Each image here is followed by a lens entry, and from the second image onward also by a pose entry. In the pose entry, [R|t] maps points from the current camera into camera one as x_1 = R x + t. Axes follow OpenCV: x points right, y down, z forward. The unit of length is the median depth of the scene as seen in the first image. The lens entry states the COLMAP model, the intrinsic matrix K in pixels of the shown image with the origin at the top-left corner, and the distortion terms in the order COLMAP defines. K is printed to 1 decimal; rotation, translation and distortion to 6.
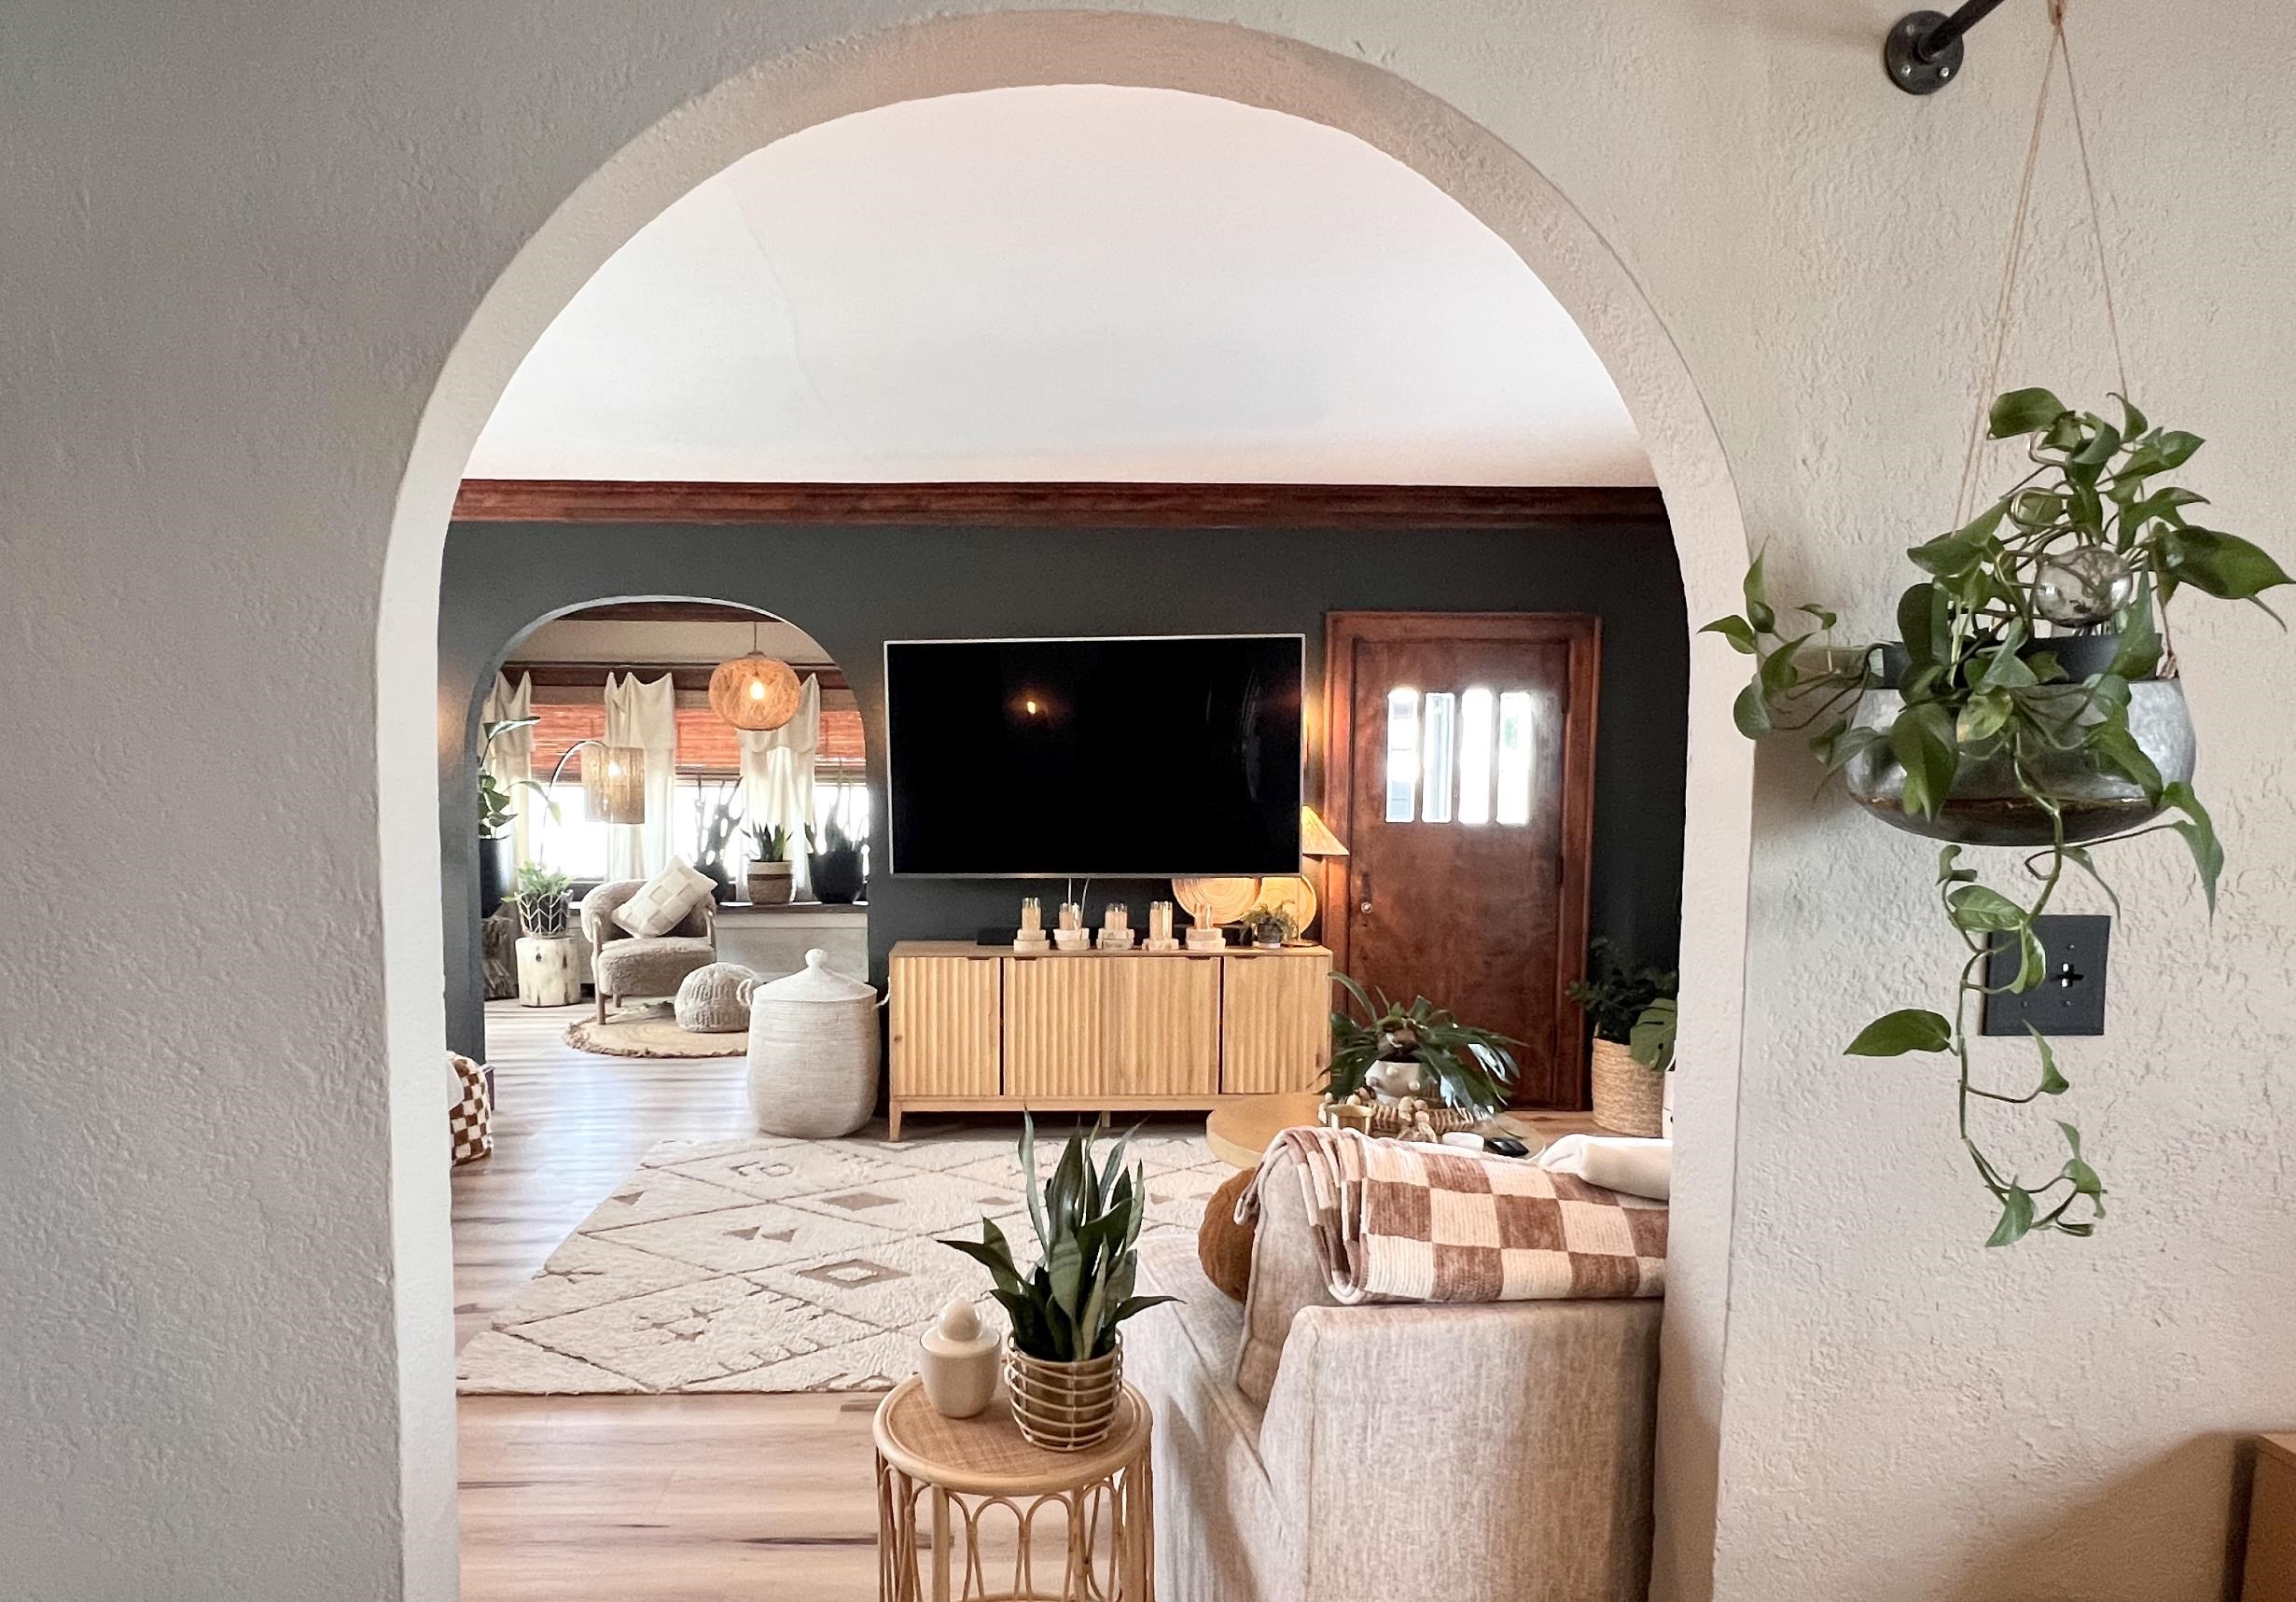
lens RADIAL K [[1330.9, 0, 1058.8], [0, 1330.9, 885.9], [0, 0, 1]] dist [0.003891, 0.000183]
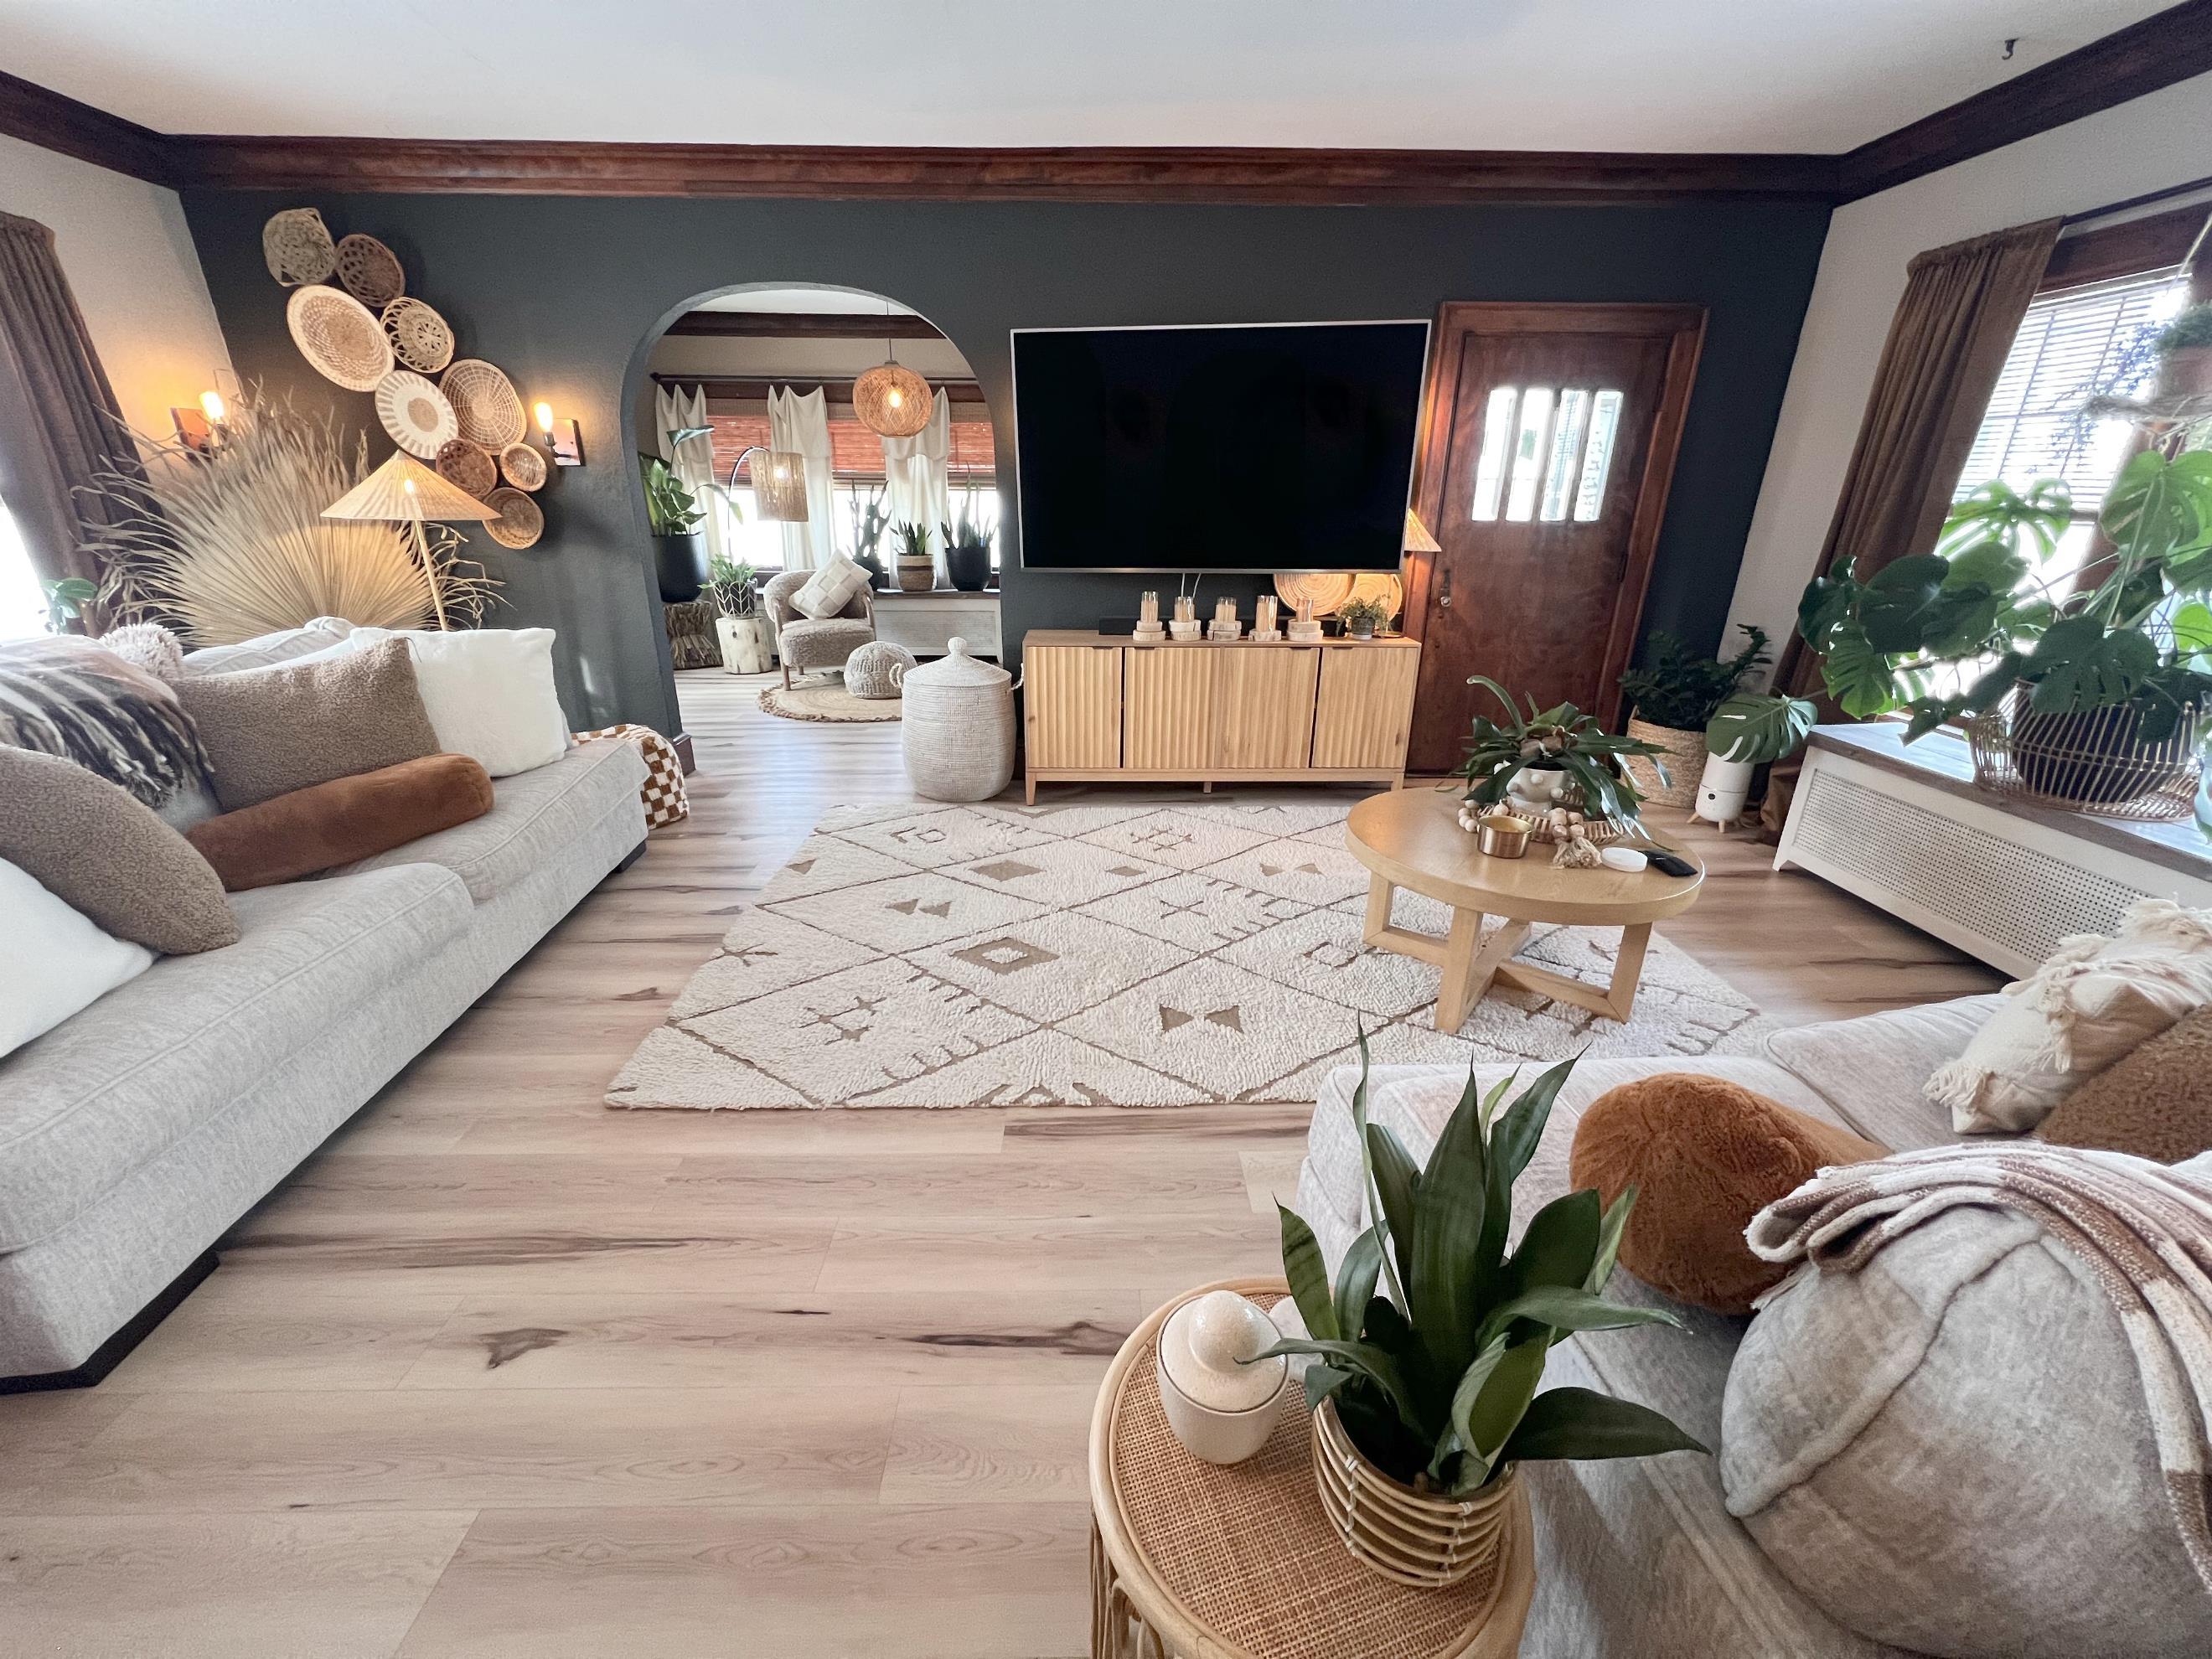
lens RADIAL K [[883.1, 0, 1105.0], [0, 883.1, 831.4], [0, 0, 1]] dist [0.000495, 0.000014]
pose [[0.999873, 0.009177, -0.013027, -0.045155], [-0.005141, 0.959585, 0.281371, -0.005684], [0.015083, -0.281269, 0.959511, 0.235873]]
